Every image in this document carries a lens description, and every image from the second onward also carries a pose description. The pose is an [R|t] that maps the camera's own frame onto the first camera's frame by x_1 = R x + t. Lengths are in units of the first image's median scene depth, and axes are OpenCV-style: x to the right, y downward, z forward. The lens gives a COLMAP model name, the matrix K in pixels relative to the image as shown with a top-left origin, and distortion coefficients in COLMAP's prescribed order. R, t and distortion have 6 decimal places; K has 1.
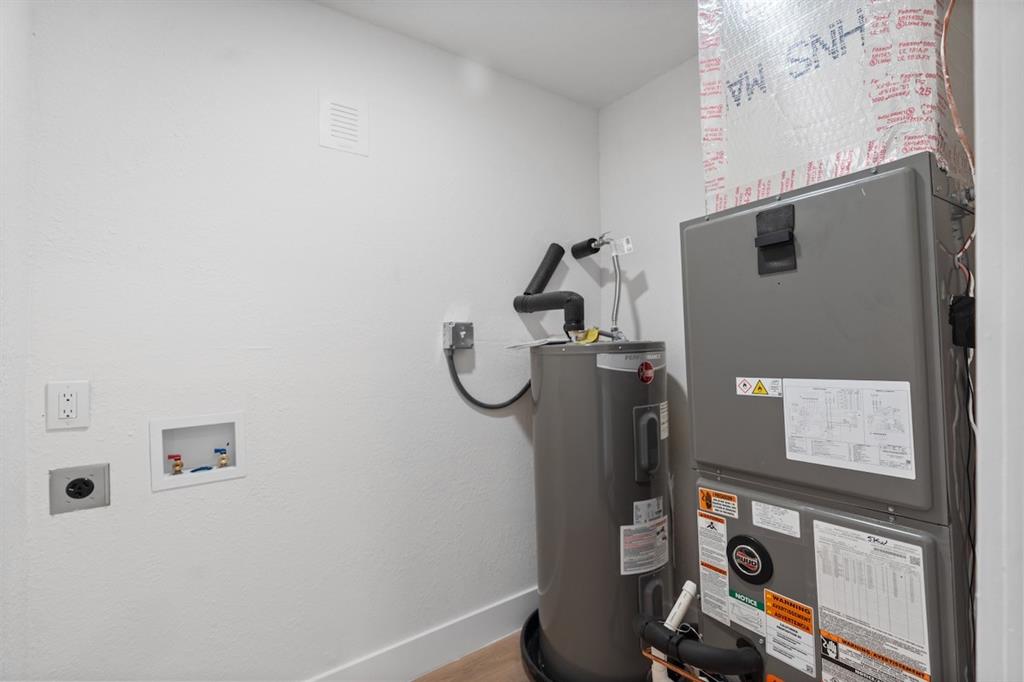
lens RADIAL K [[459.2, 0, 512.0], [0, 459.2, 341.0], [0, 0, 1]] dist [-0.044405, 0.000235]
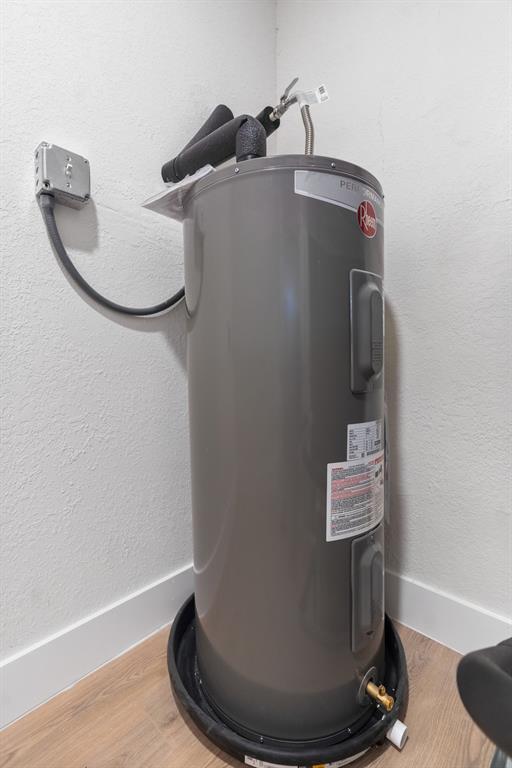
lens RADIAL K [[351.7, 0, 256.0], [0, 351.7, 384.0], [0, 0, 1]] dist [-0.021625, 0.000841]
pose [[0.978068, 0.002699, 0.208270, 0.039656], [-0.015912, 0.997962, 0.061789, 0.233952], [-0.207679, -0.063748, 0.976118, 0.485299]]
